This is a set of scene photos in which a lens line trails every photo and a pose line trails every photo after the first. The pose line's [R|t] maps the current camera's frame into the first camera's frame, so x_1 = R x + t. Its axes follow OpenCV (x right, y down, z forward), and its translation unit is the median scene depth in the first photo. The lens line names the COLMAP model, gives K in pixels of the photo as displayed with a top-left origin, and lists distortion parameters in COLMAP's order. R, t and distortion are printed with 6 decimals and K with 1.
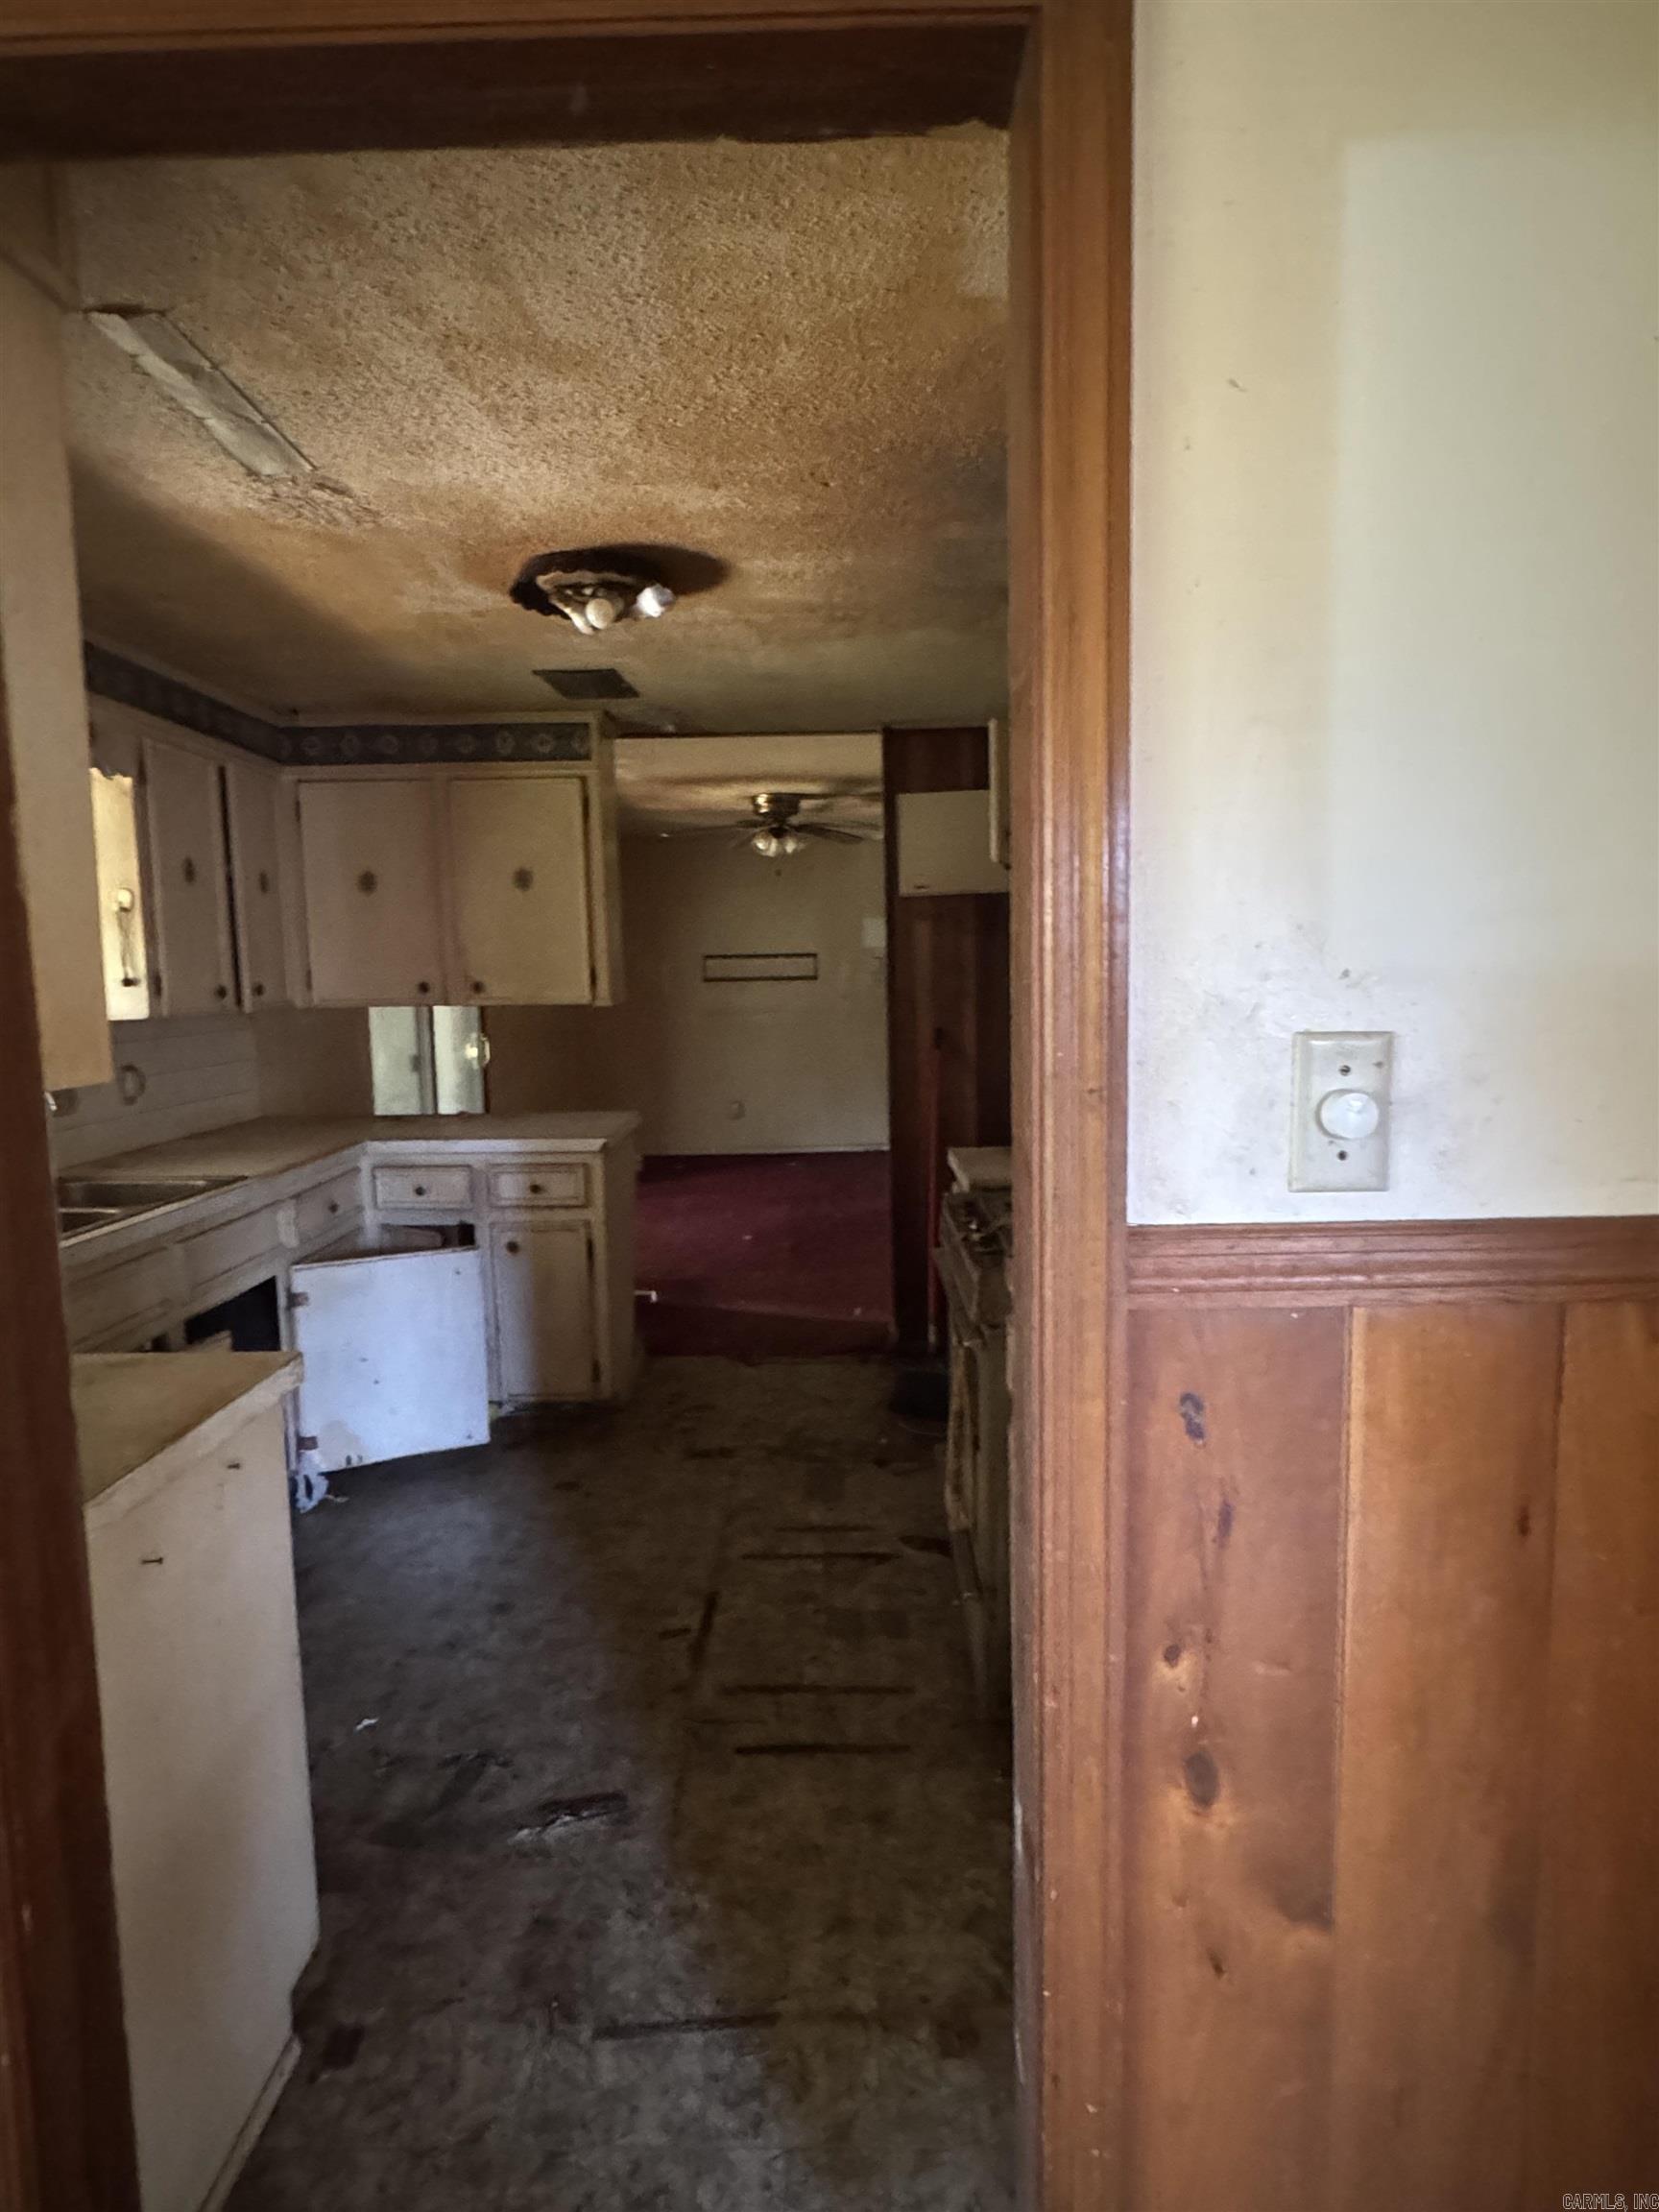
lens RADIAL K [[1211.6, 0, 829.5], [0, 1211.6, 1106.0], [0, 0, 1]] dist [0.005226, 0.003264]
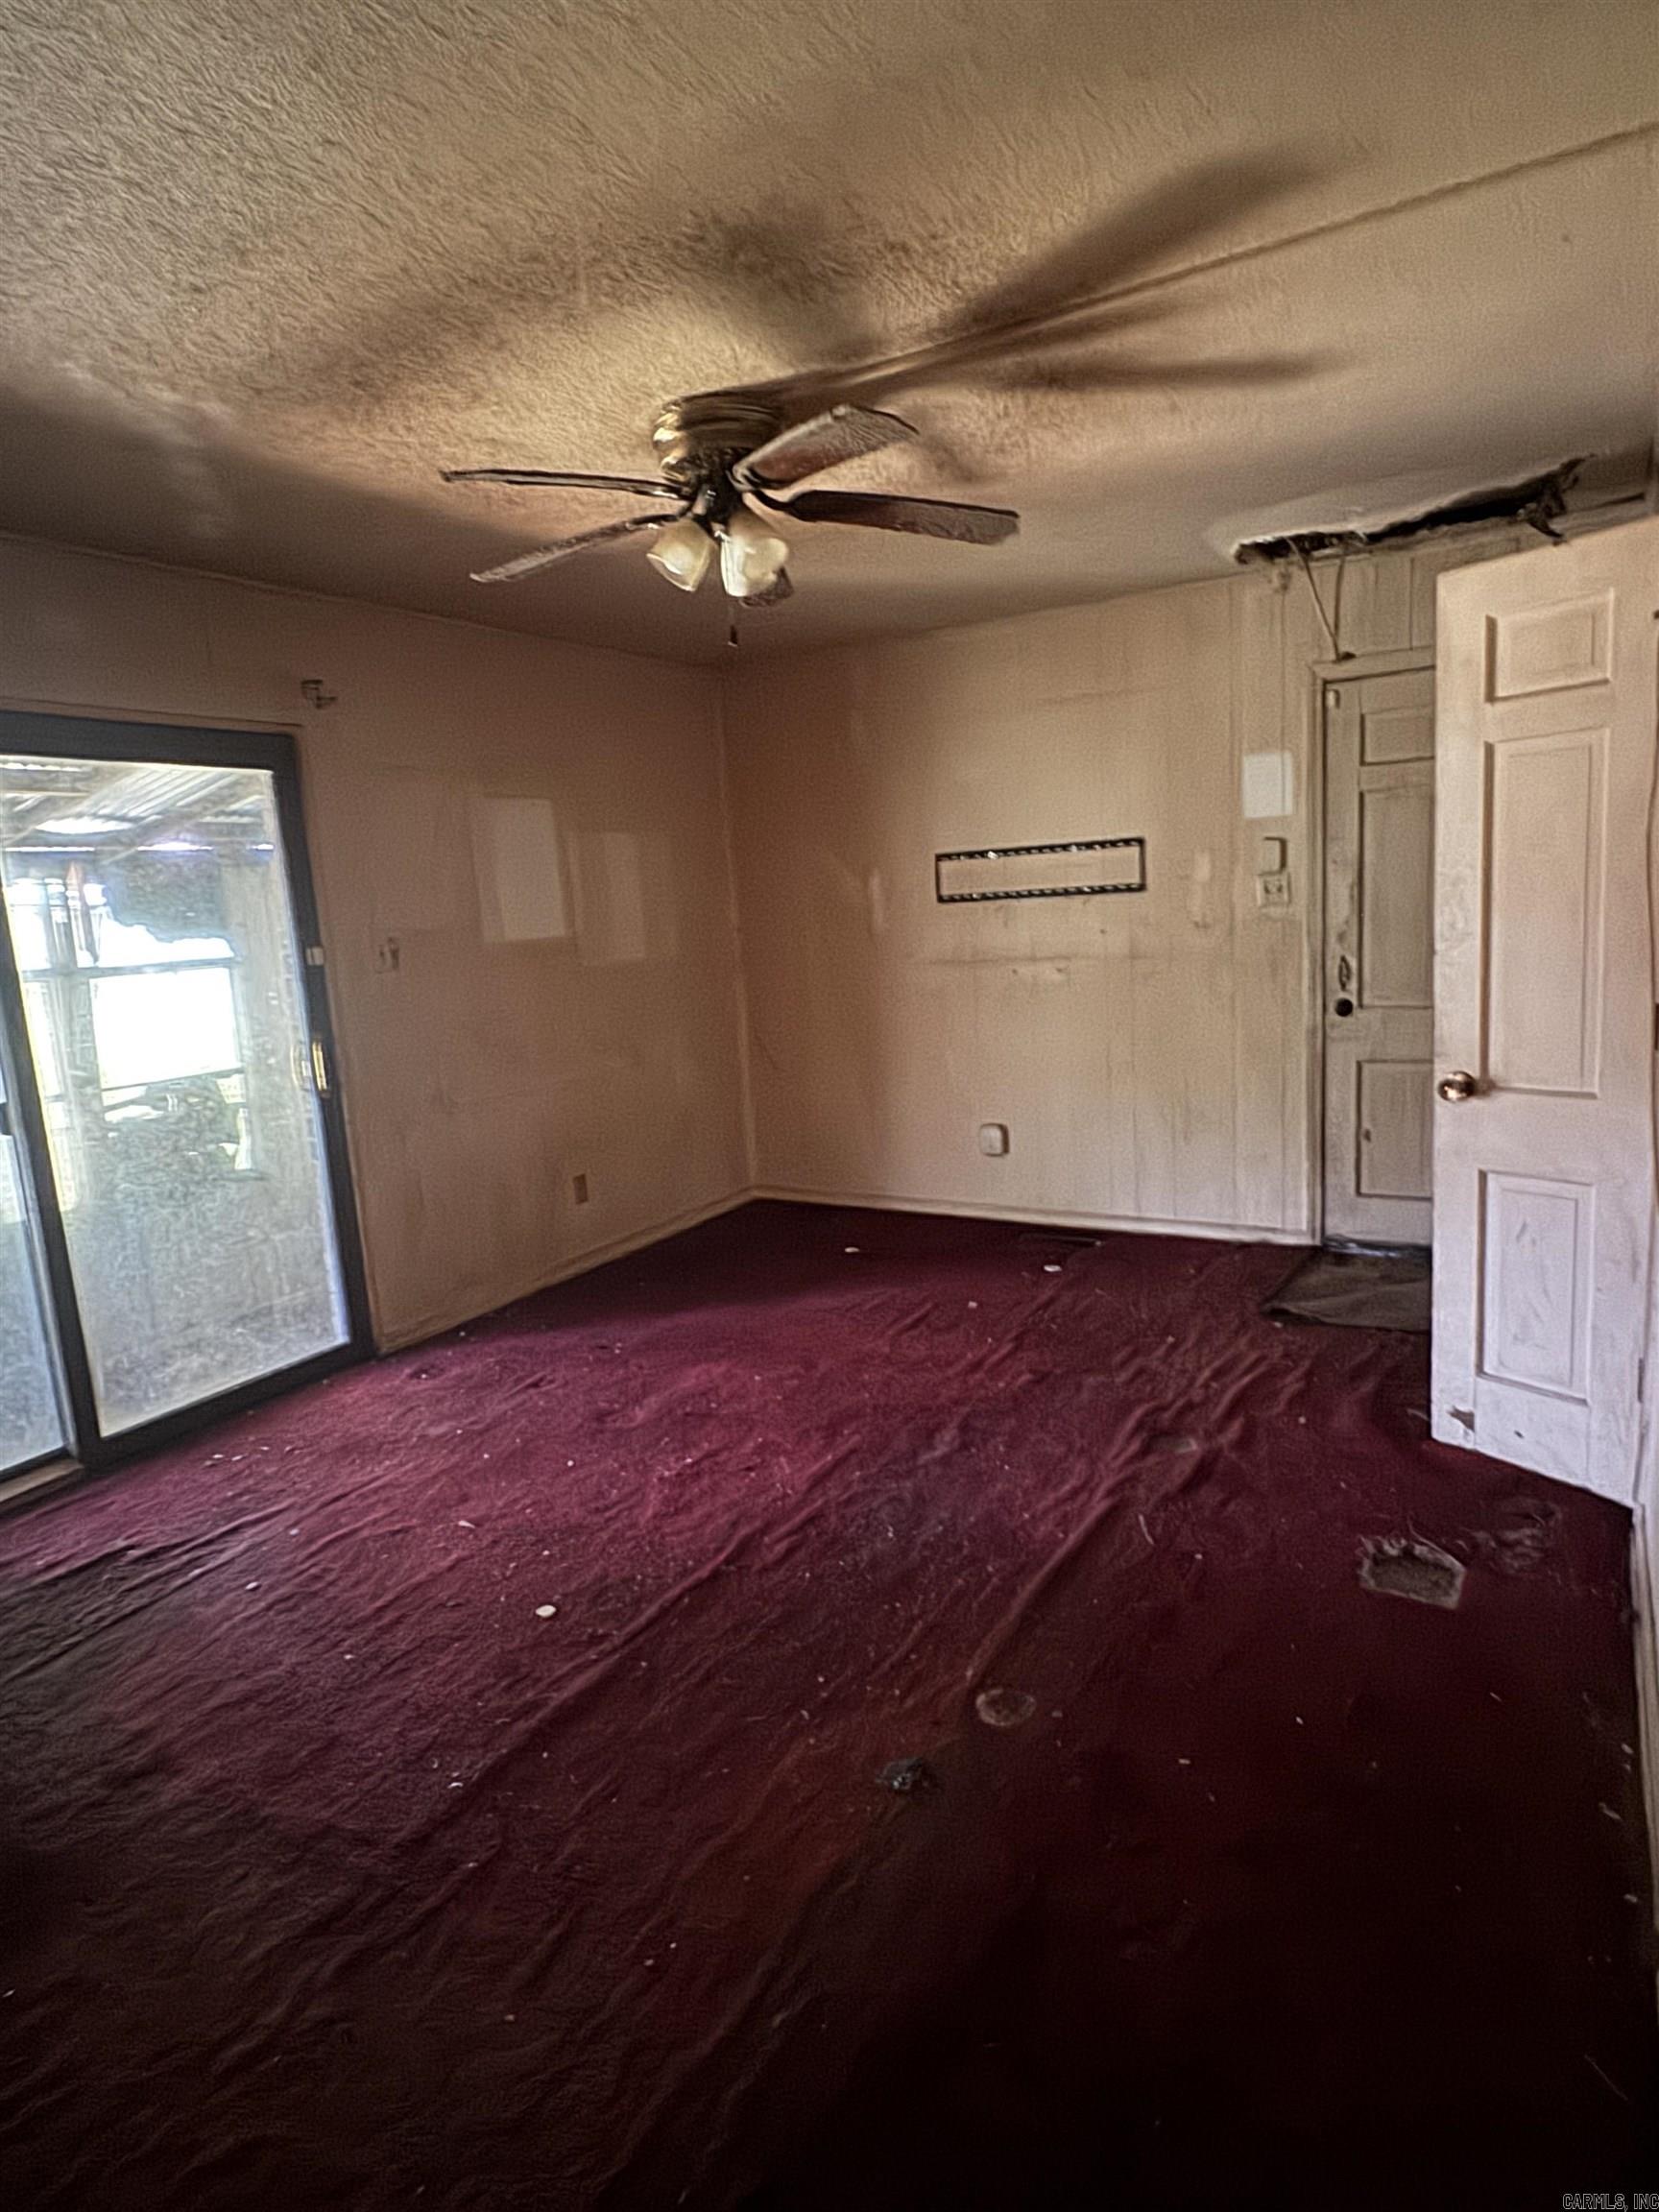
lens RADIAL K [[1222.4, 0, 829.5], [0, 1222.4, 1106.0], [0, 0, 1]] dist [-0.004166, 0.000129]
pose [[0.860208, 0.053429, -0.507136, 0.133918], [-0.010746, 0.996174, 0.086724, -0.060077], [0.509829, -0.069151, 0.857492, 0.510699]]
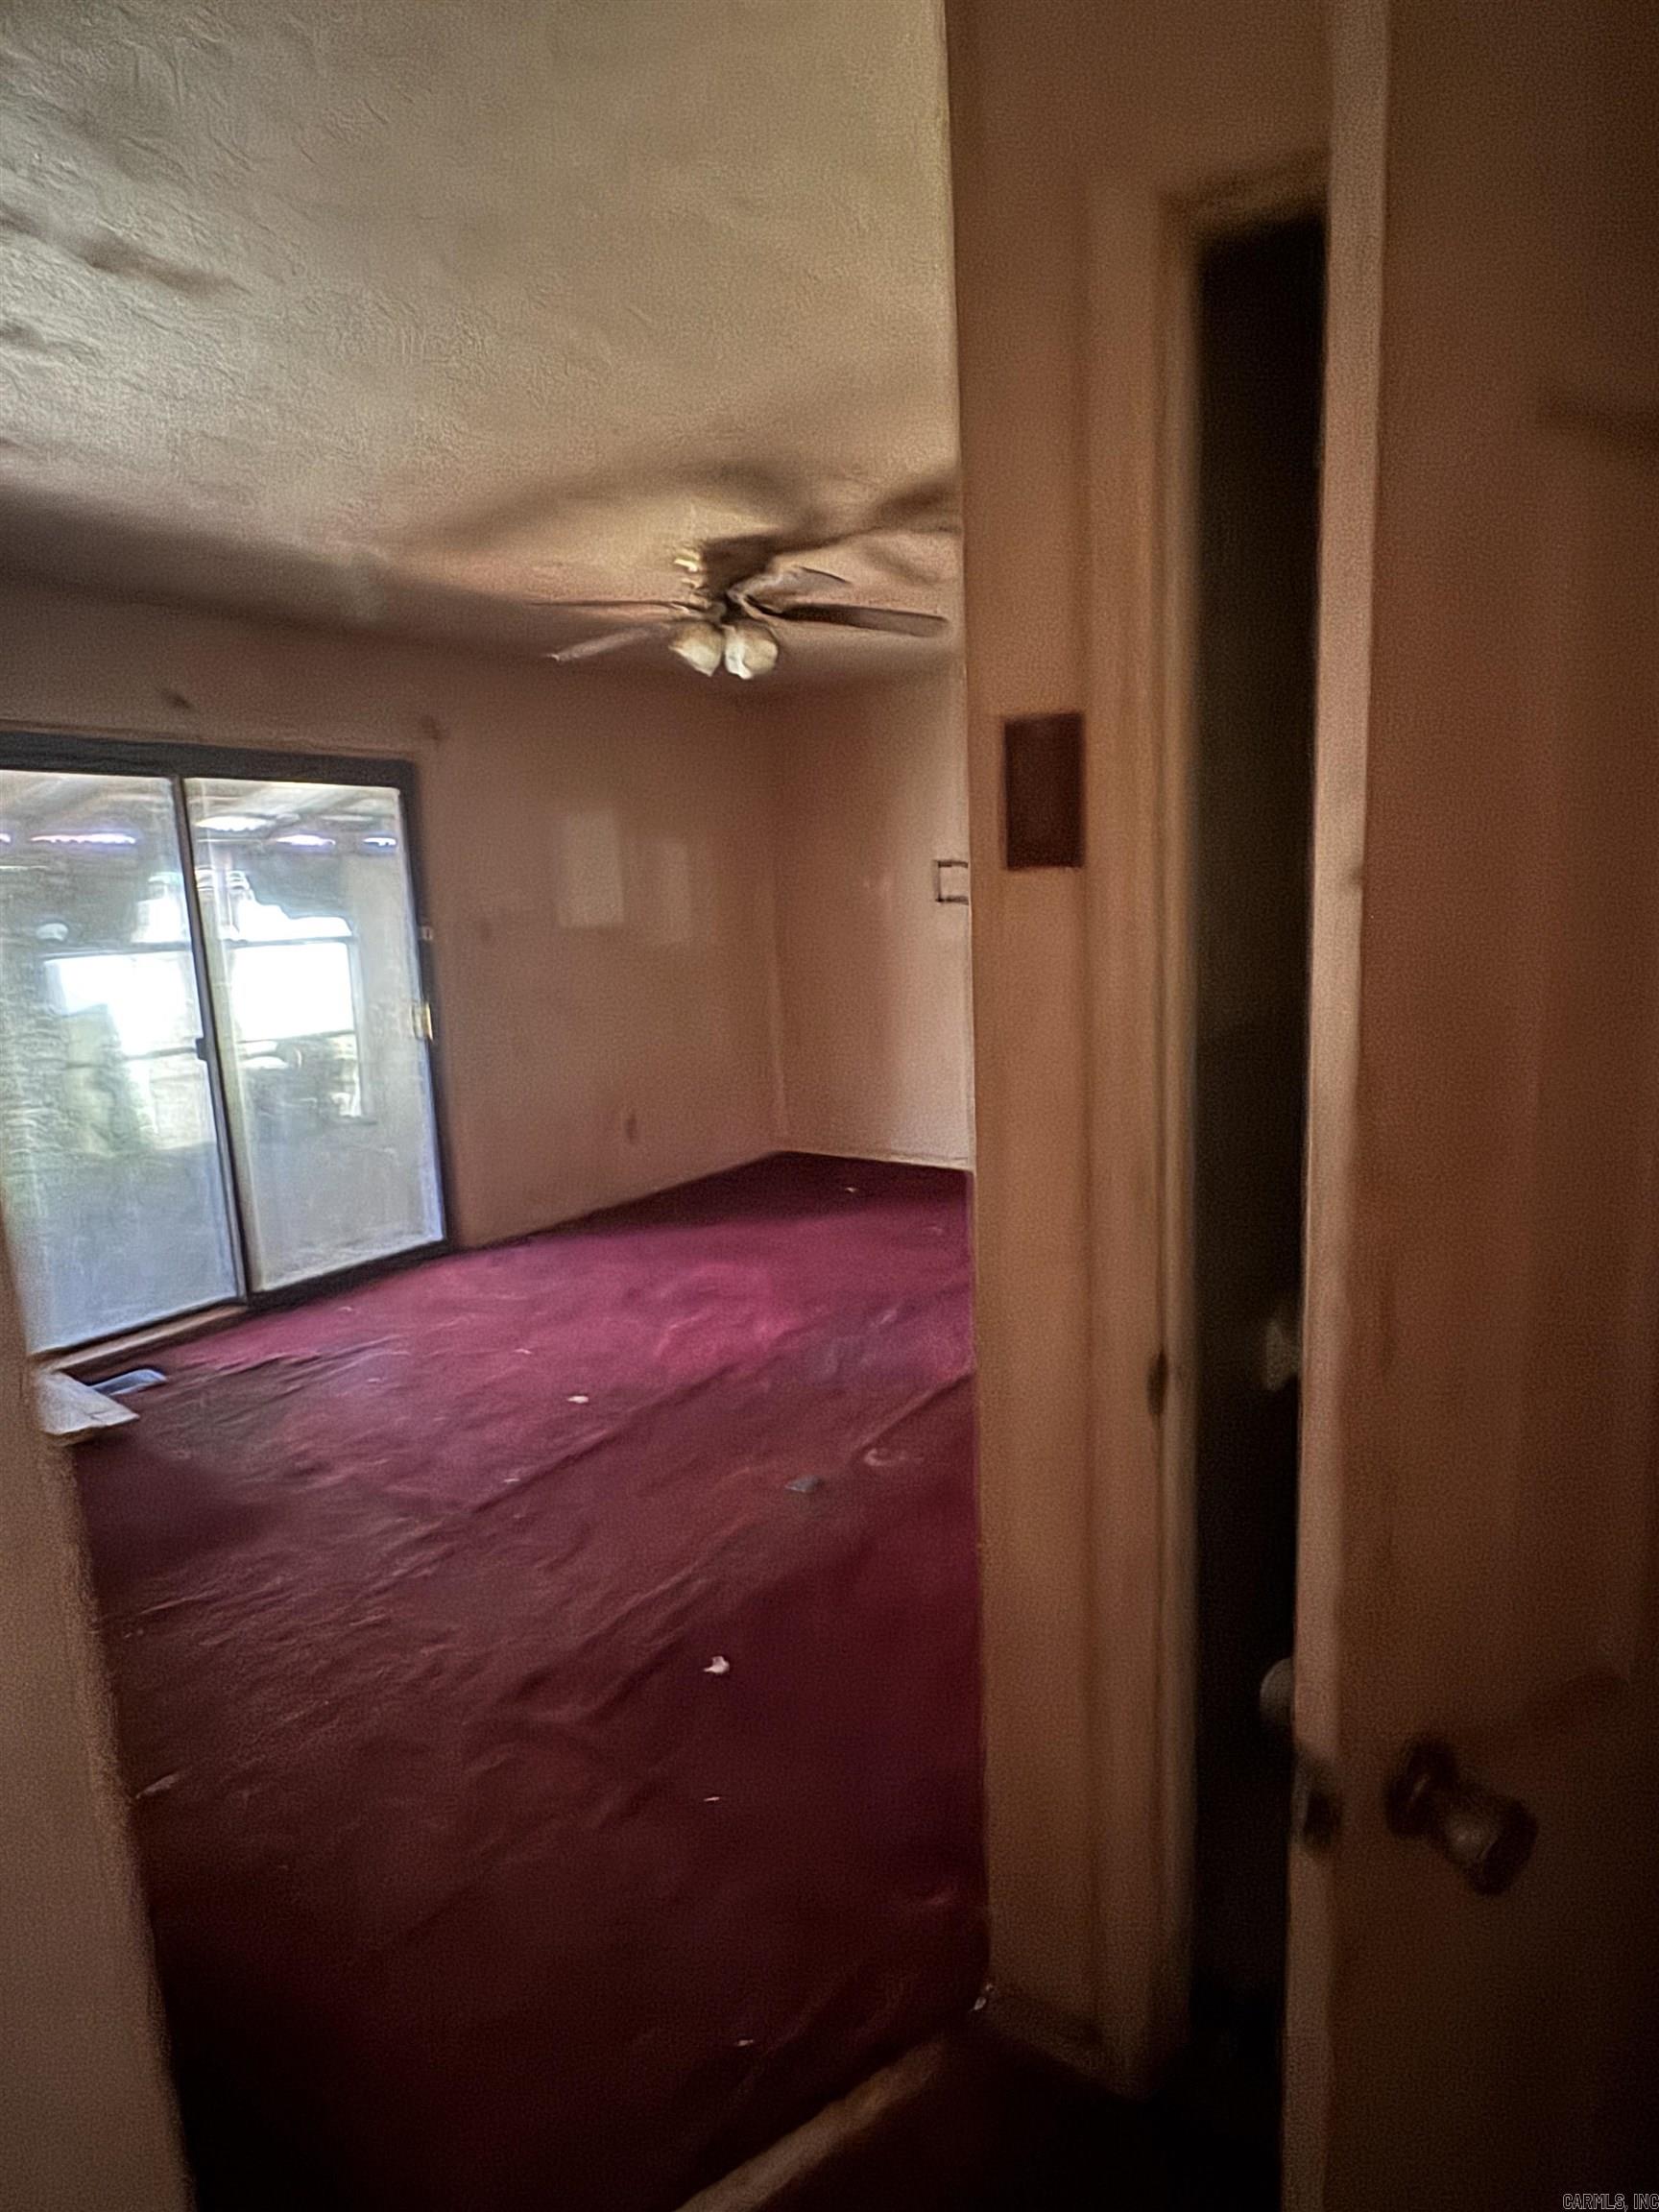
lens RADIAL K [[1244.6, 0, 835.0], [0, 1244.6, 1102.7], [0, 0, 1]] dist [0.024031, 0.000977]
pose [[0.825203, 0.079712, -0.559184, 0.225503], [-0.036509, 0.995449, 0.088025, -0.054353], [0.563656, -0.052223, 0.824357, 0.431046]]
